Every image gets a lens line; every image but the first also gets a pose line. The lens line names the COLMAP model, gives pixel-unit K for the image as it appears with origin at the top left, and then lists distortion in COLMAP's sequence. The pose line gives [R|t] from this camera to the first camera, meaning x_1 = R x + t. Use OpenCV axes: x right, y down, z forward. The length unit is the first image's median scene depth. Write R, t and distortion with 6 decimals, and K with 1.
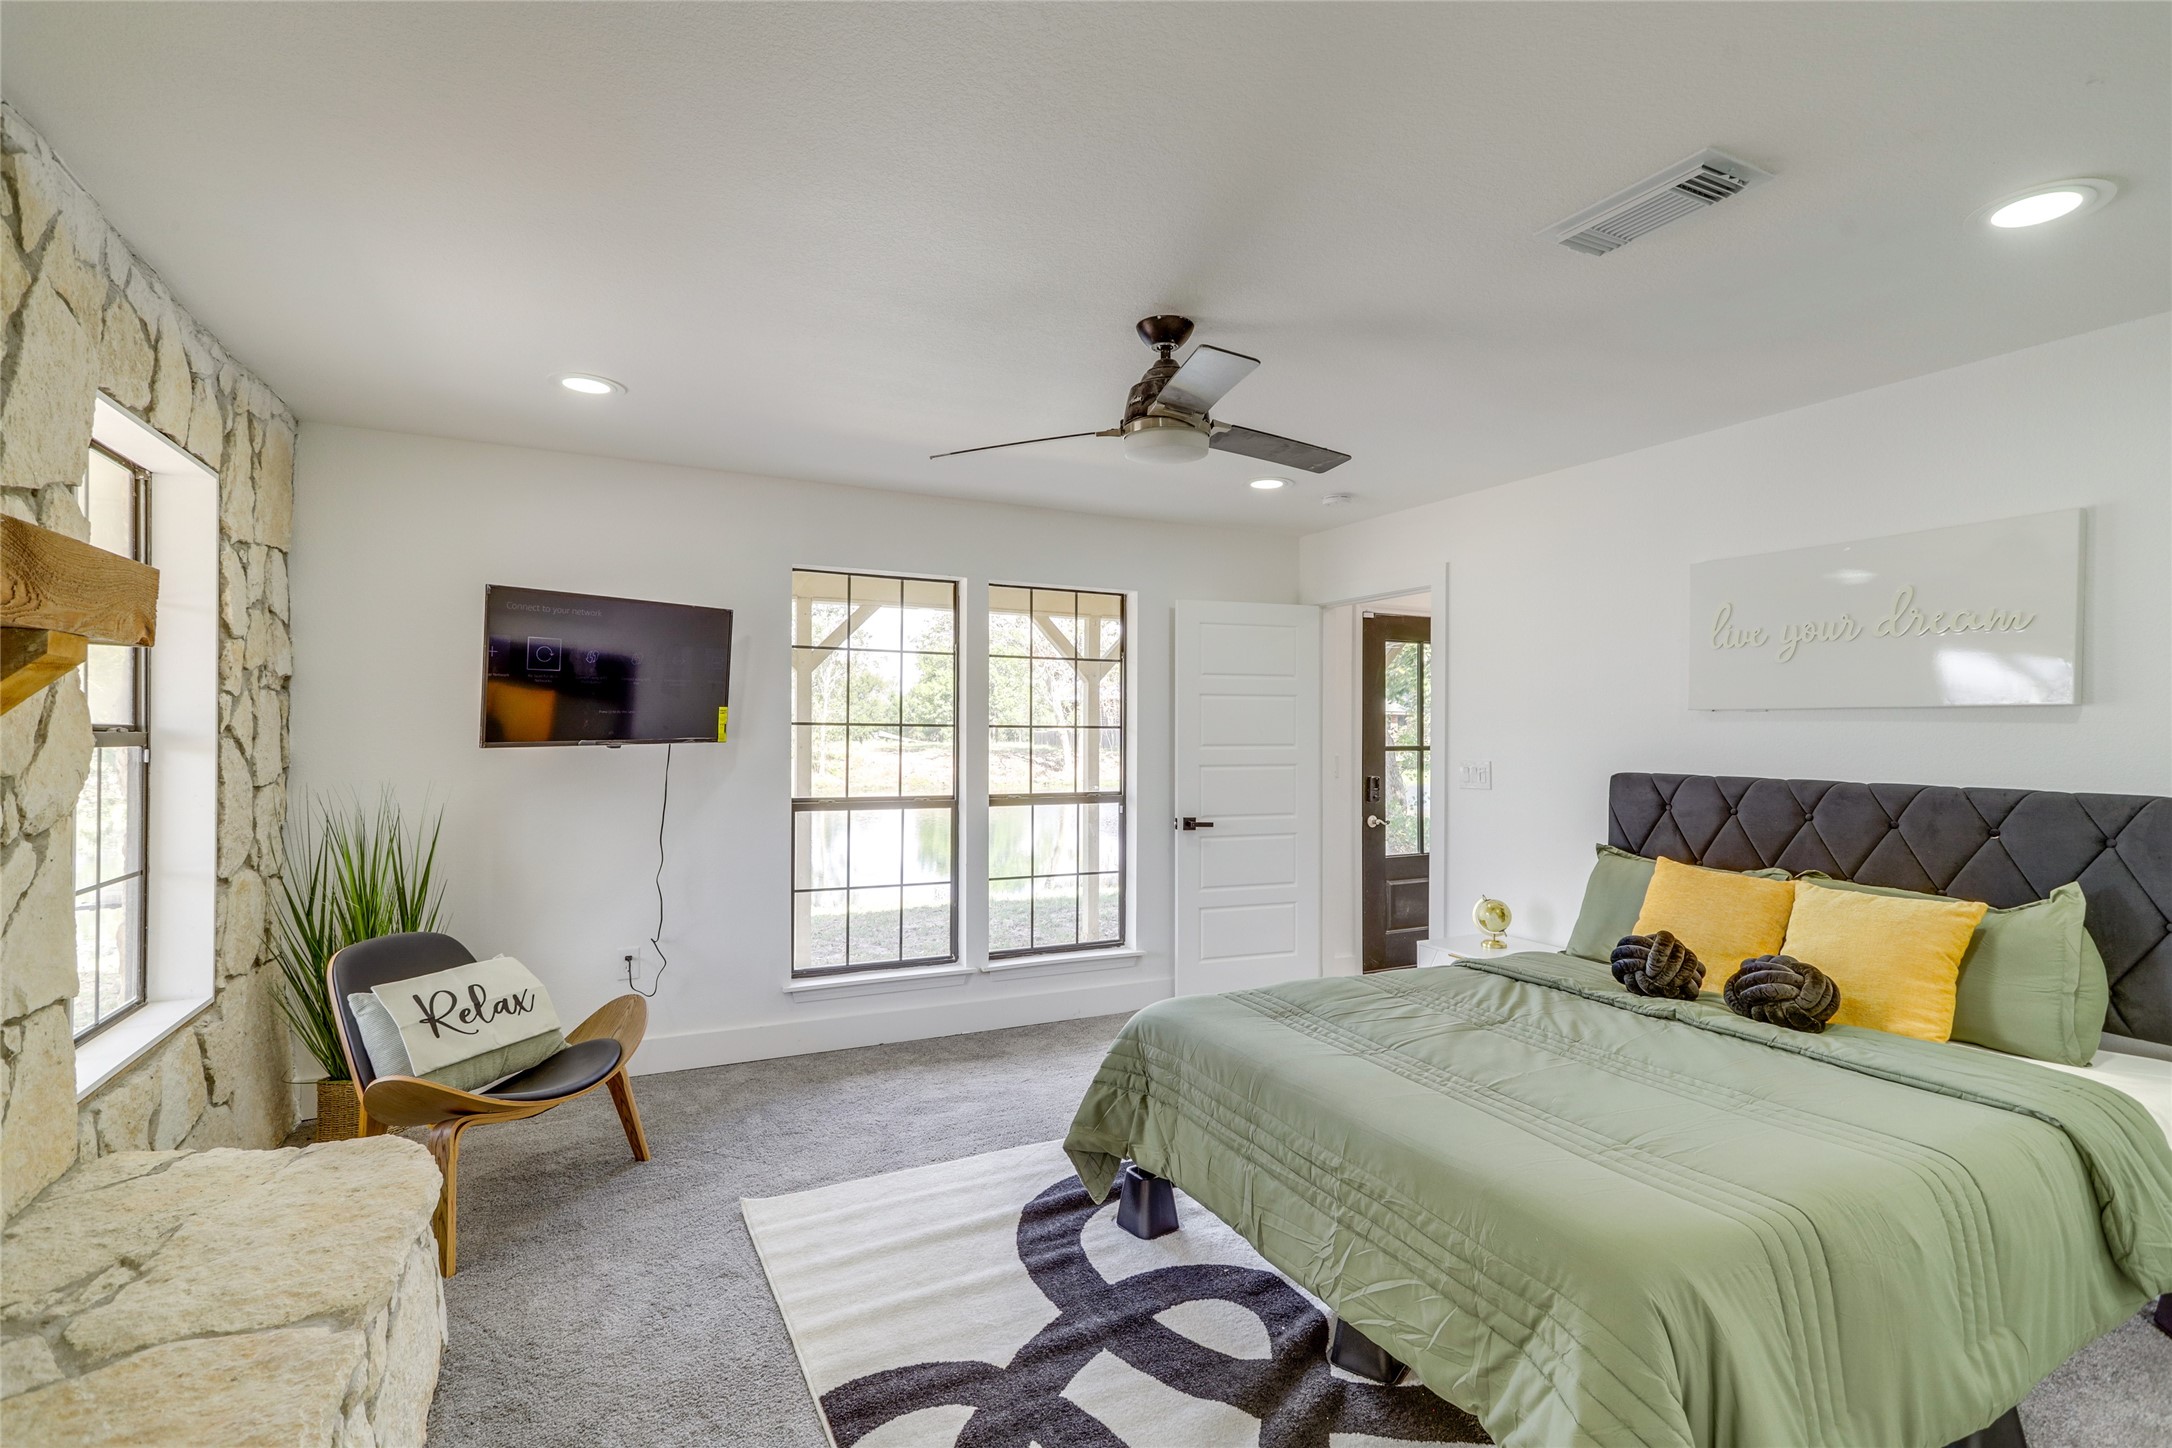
lens RADIAL K [[1005.4, 0, 1084.9], [0, 1005.4, 729.8], [0, 0, 1]] dist [-0.000587, 0.000220]
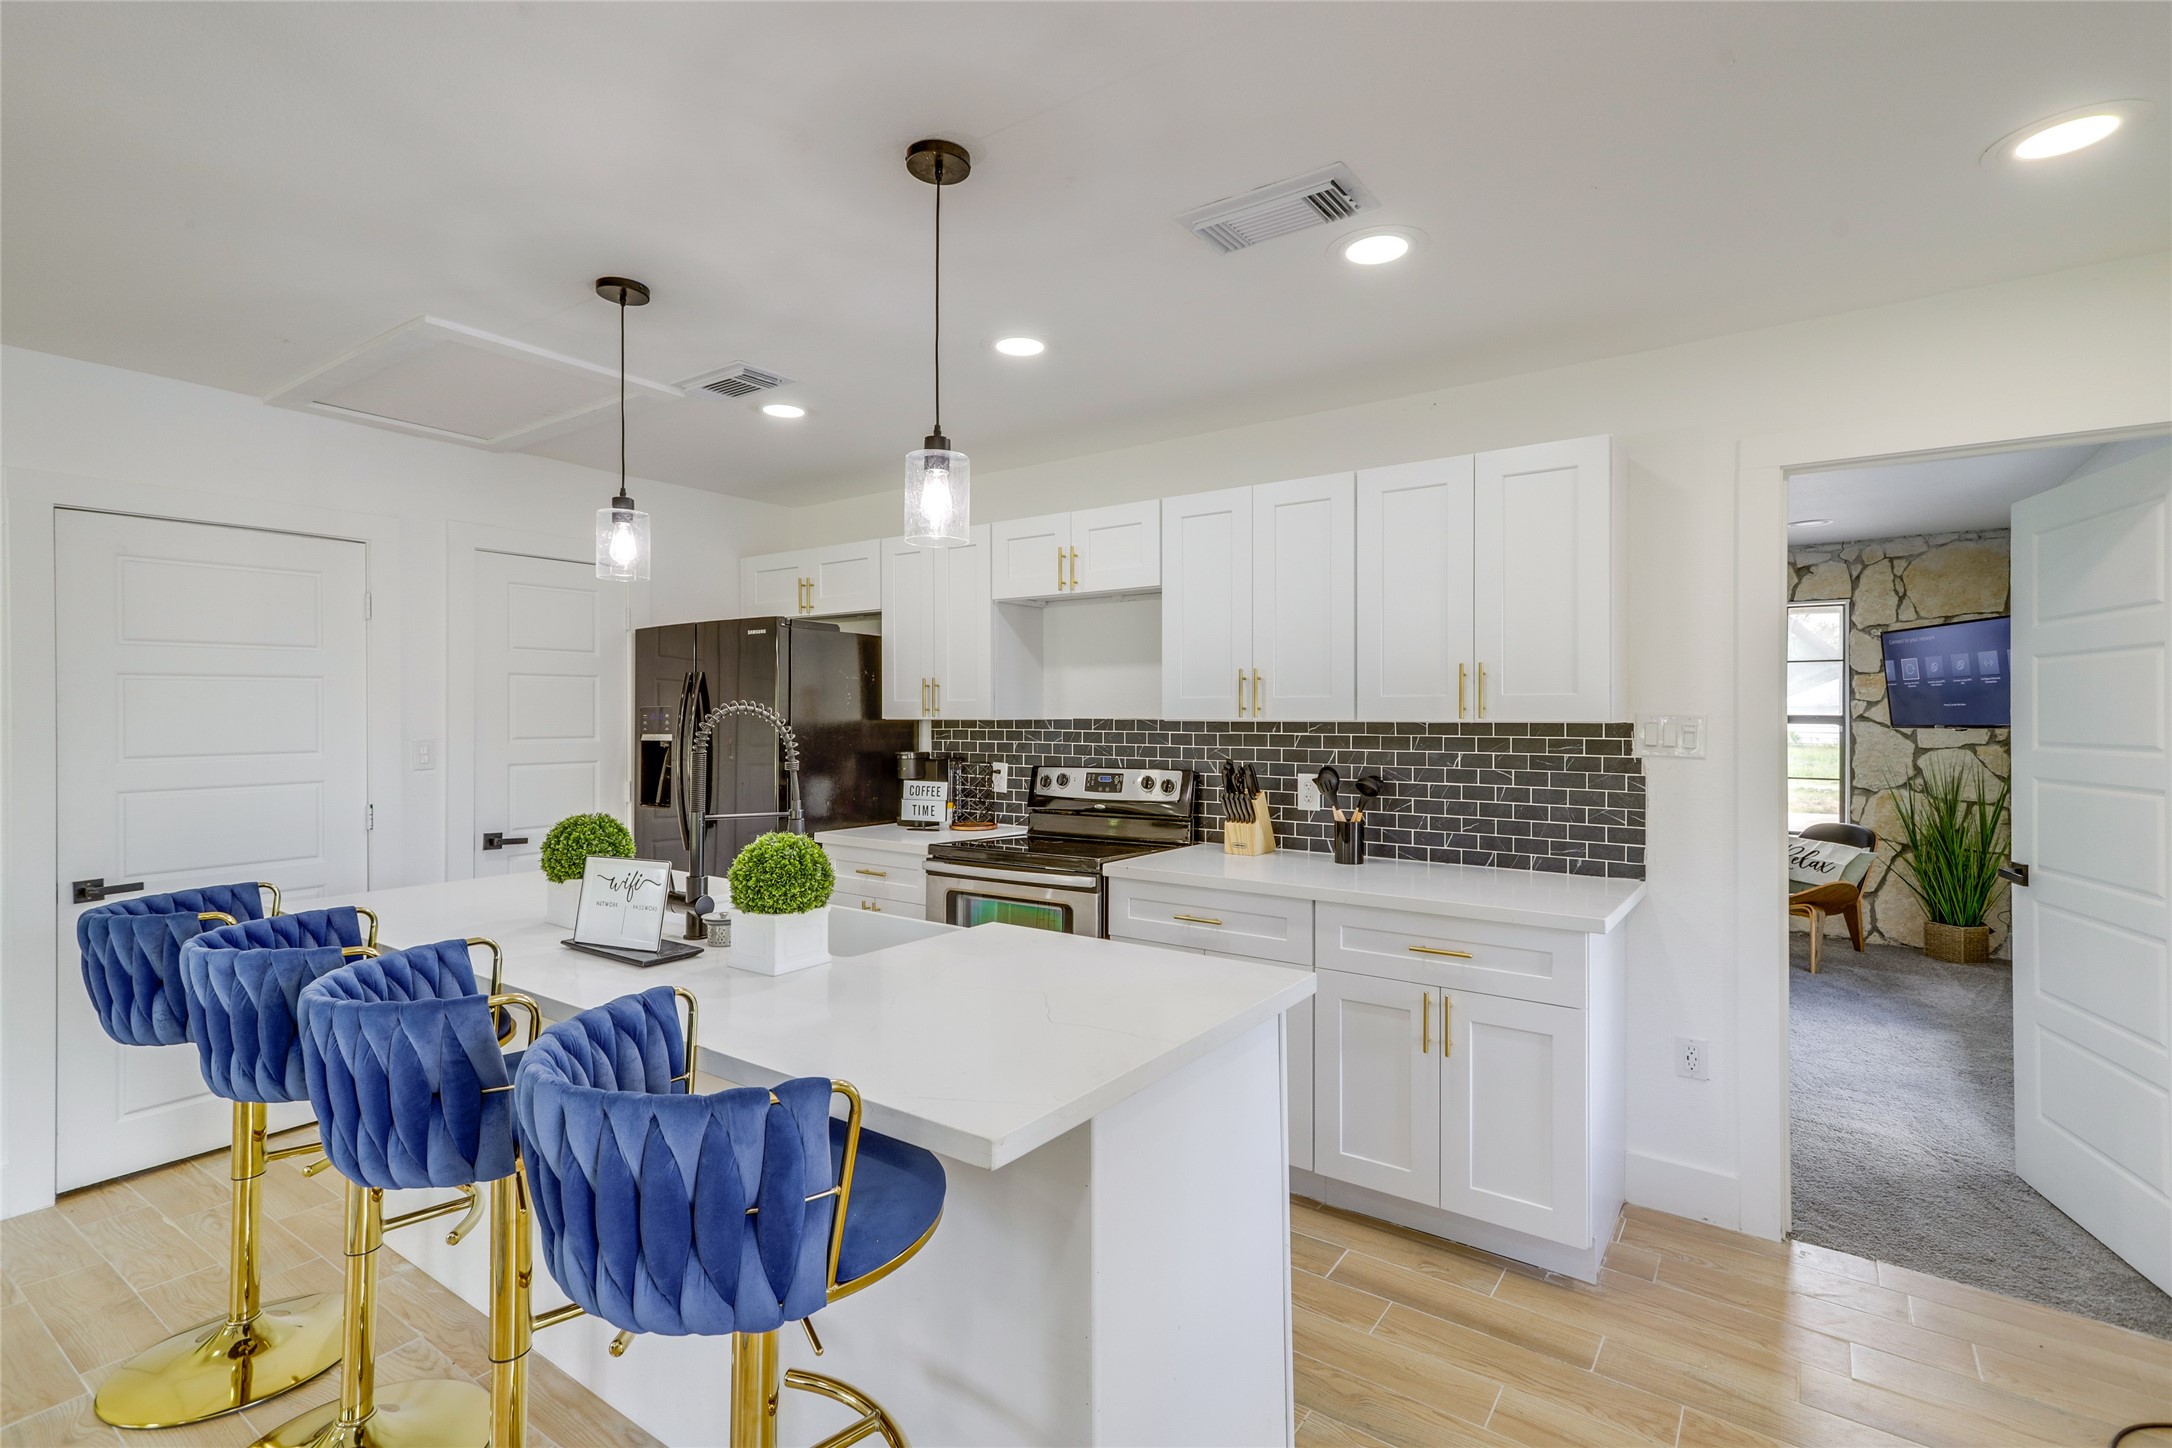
lens RADIAL K [[1014.1, 0, 1085.3], [0, 1014.1, 712.4], [0, 0, 1]] dist [-0.001543, -0.000152]
pose [[-0.883494, -0.005946, -0.468405, 1.126161], [-0.002473, 0.999965, -0.008029, 0.006260], [0.468436, -0.005935, -0.883477, 1.519241]]
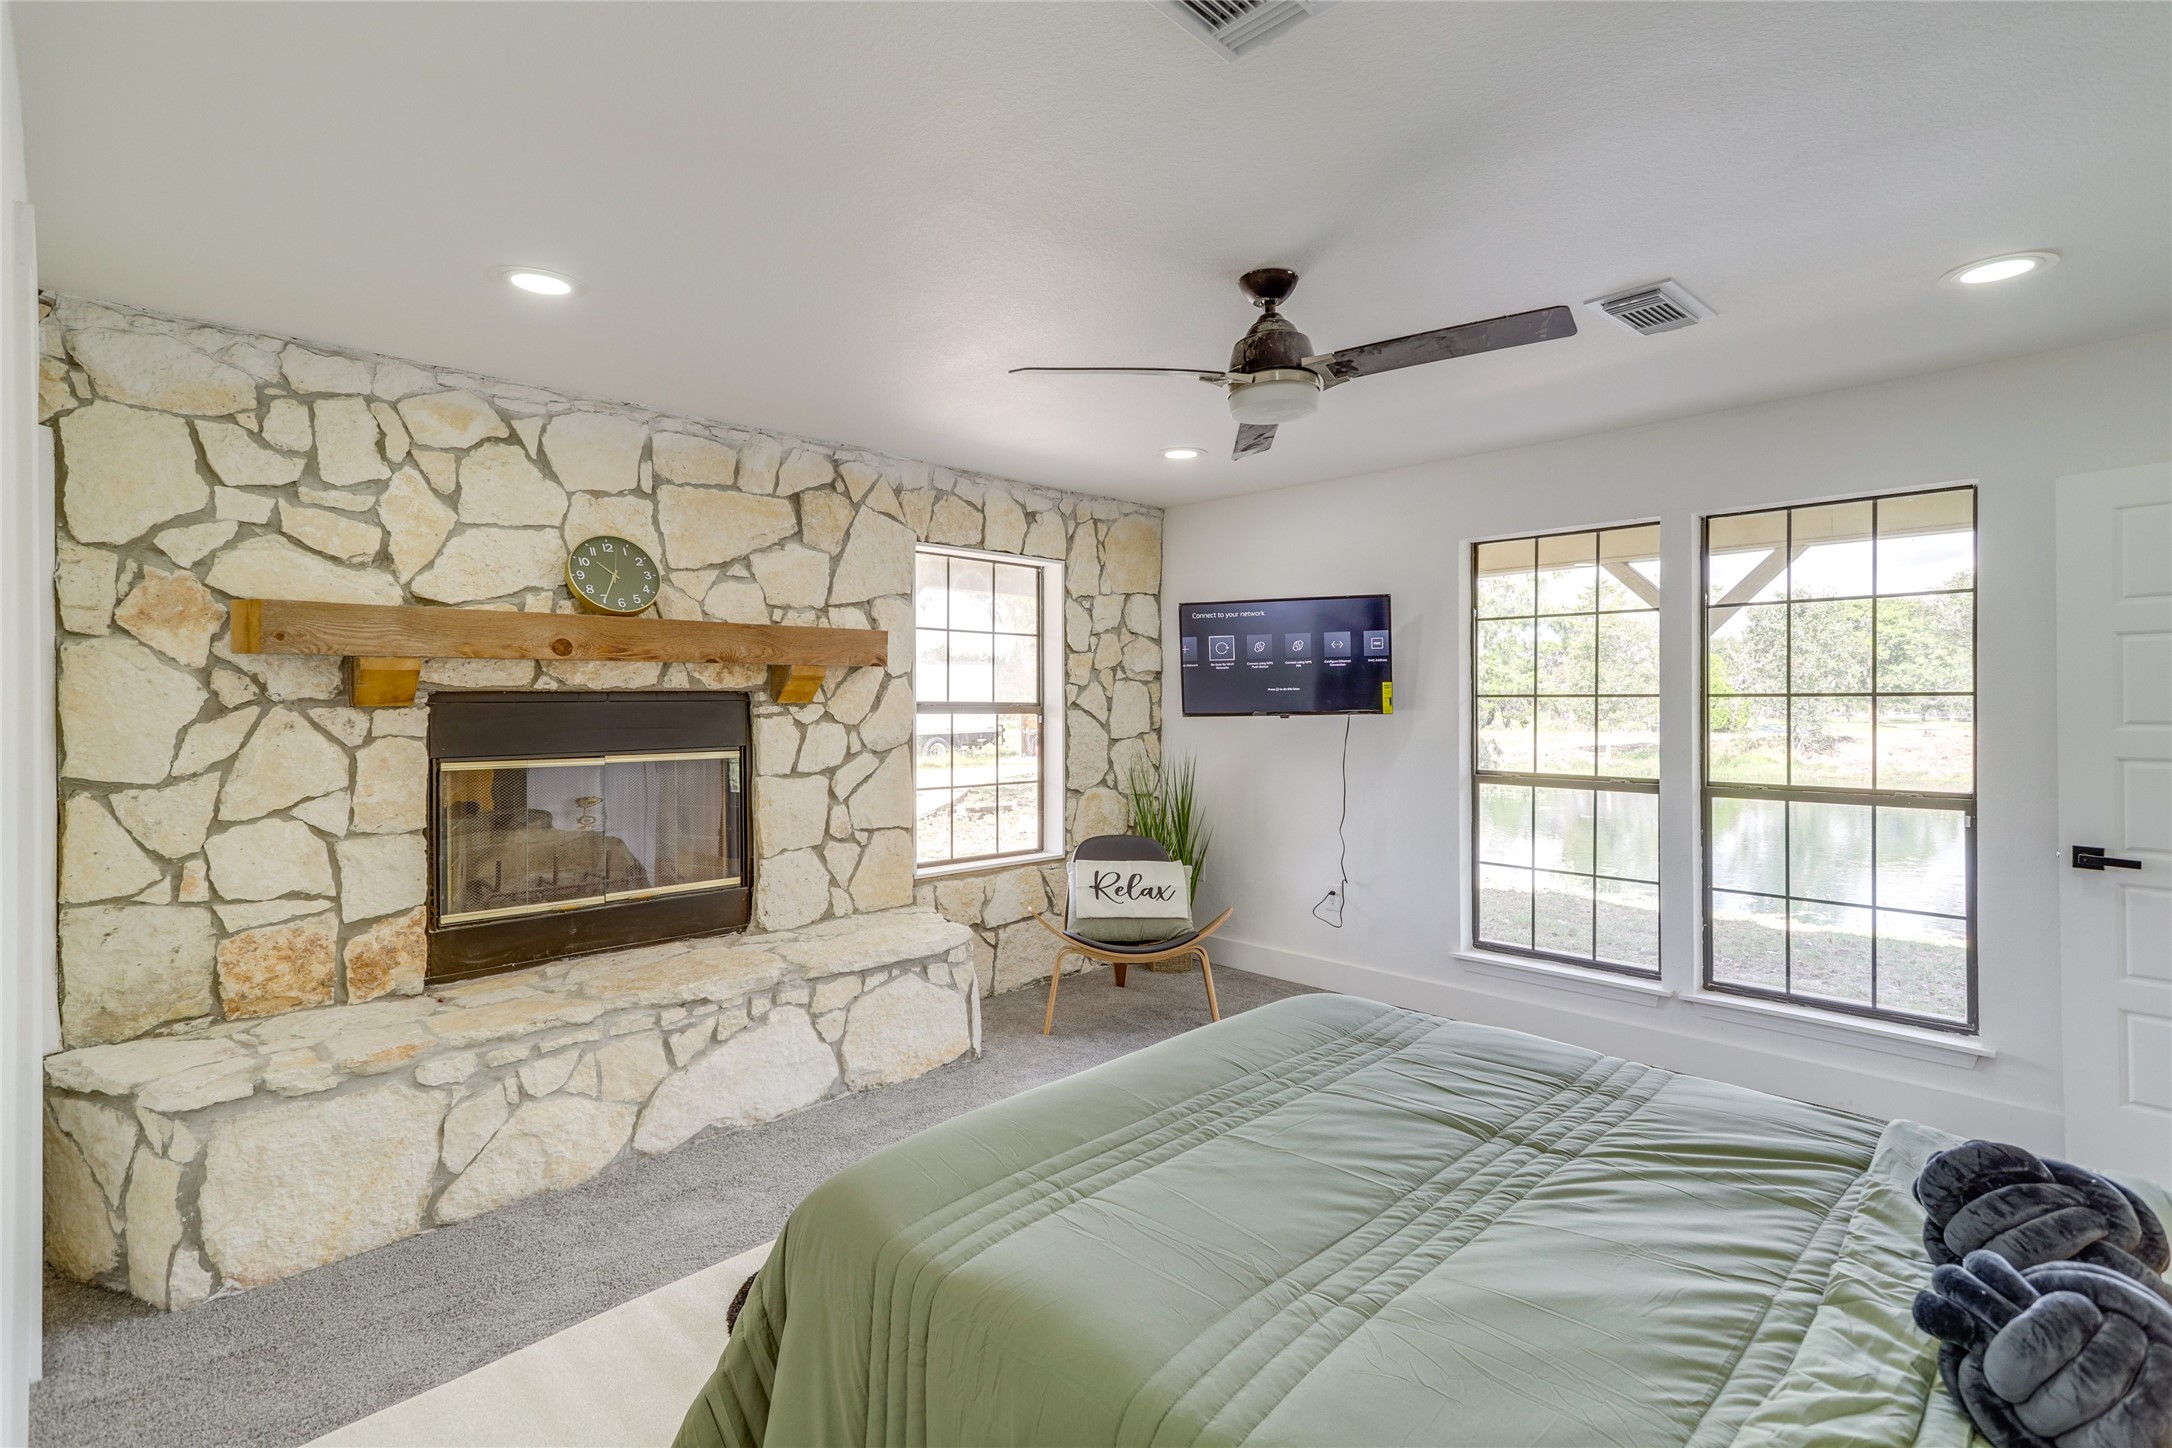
lens RADIAL K [[1014.1, 0, 1085.3], [0, 1014.1, 712.4], [0, 0, 1]] dist [-0.001543, -0.000152]
pose [[0.314893, 0.000843, -0.949127, 0.599000], [0.006013, 0.999978, 0.002883, 0.005291], [0.949108, -0.006615, 0.314881, 0.333404]]
